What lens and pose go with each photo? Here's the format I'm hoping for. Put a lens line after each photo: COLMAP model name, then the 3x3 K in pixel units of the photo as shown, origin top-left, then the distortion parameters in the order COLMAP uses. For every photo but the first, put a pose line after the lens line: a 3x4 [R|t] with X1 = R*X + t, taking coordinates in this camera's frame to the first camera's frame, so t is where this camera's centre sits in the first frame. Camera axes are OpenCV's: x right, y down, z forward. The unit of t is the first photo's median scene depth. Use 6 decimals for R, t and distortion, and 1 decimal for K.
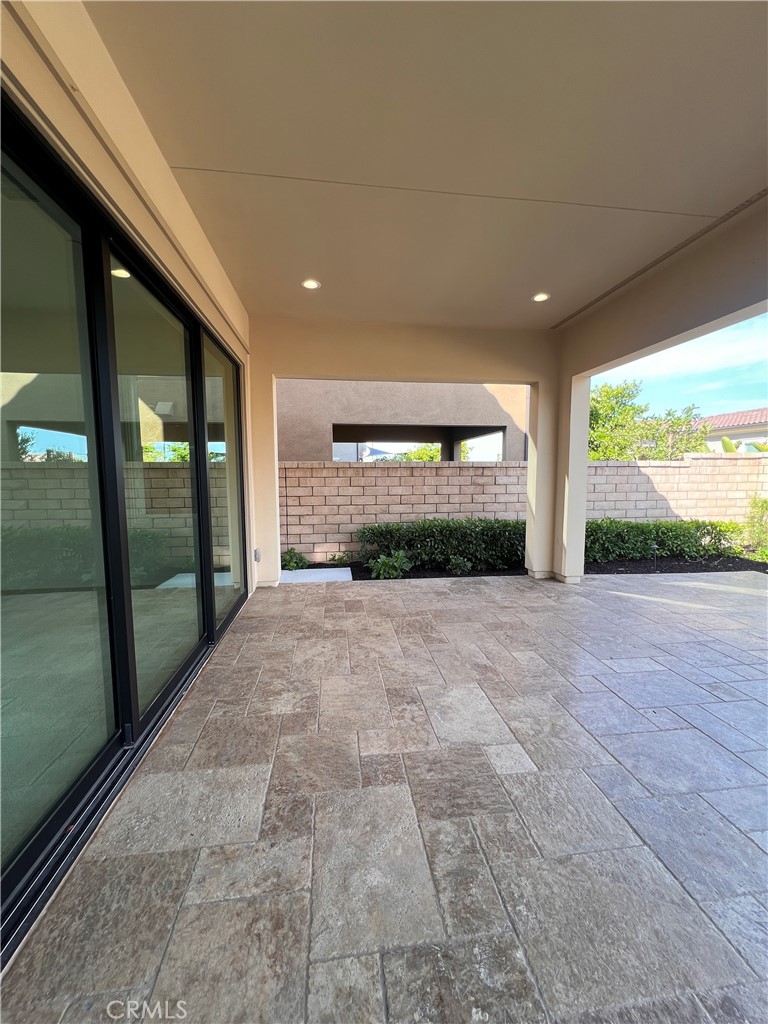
lens RADIAL K [[407.7, 0, 387.3], [0, 407.7, 509.2], [0, 0, 1]] dist [-0.000429, 0.000515]
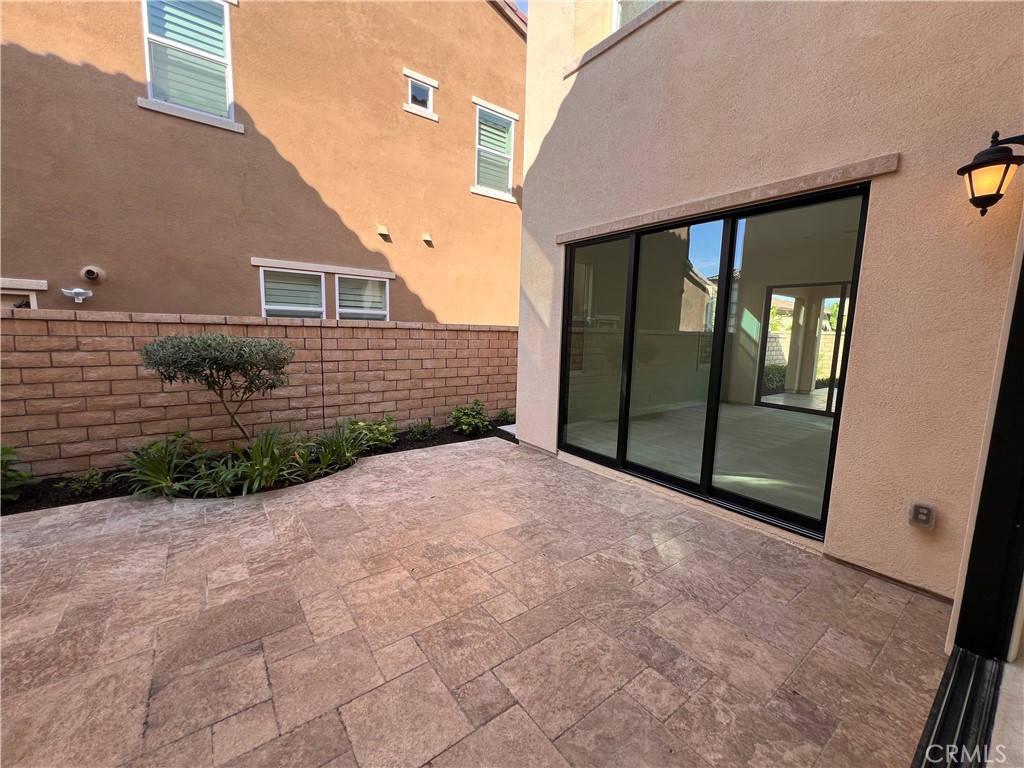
lens RADIAL K [[412.1, 0, 509.7], [0, 412.1, 382.1], [0, 0, 1]] dist [-0.001148, -0.000144]
pose [[0.875974, -0.031653, 0.481319, -2.483575], [0.019602, 0.999356, 0.030047, 0.021178], [-0.481960, -0.016886, 0.876030, -0.089554]]
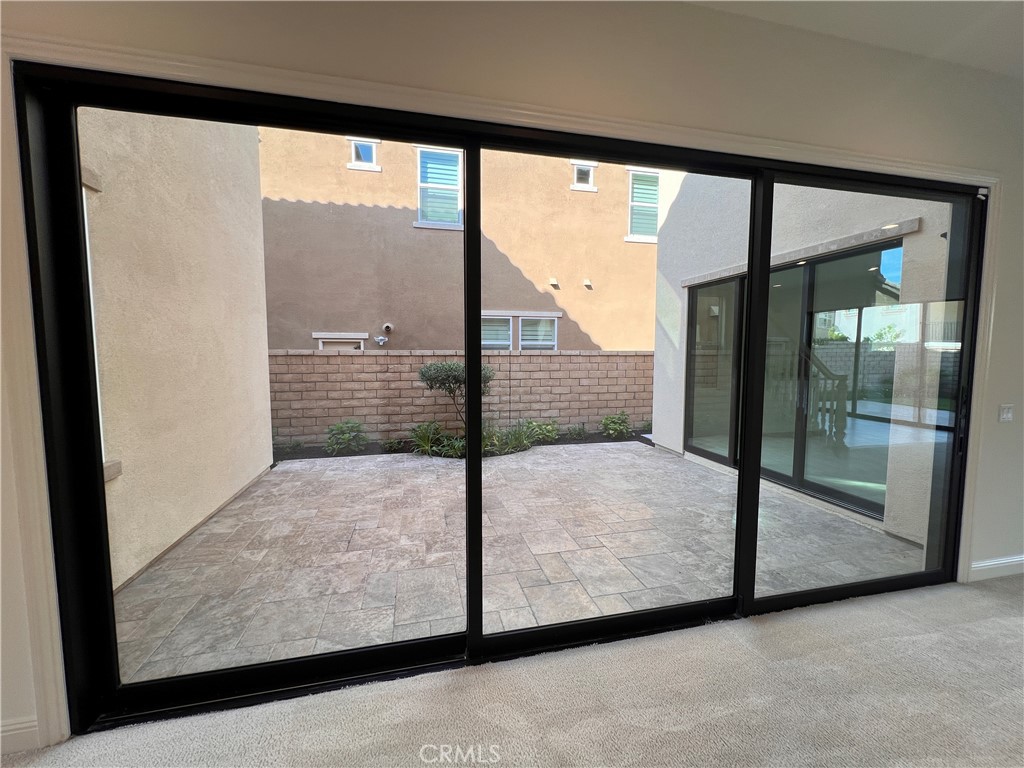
lens RADIAL K [[407.7, 0, 509.3], [0, 407.7, 383.3], [0, 0, 1]] dist [-0.000429, 0.000515]
pose [[0.995824, -0.000830, 0.091286, -2.556675], [0.003535, 0.999559, -0.029475, 0.060897], [-0.091221, 0.029675, 0.995388, -0.577280]]
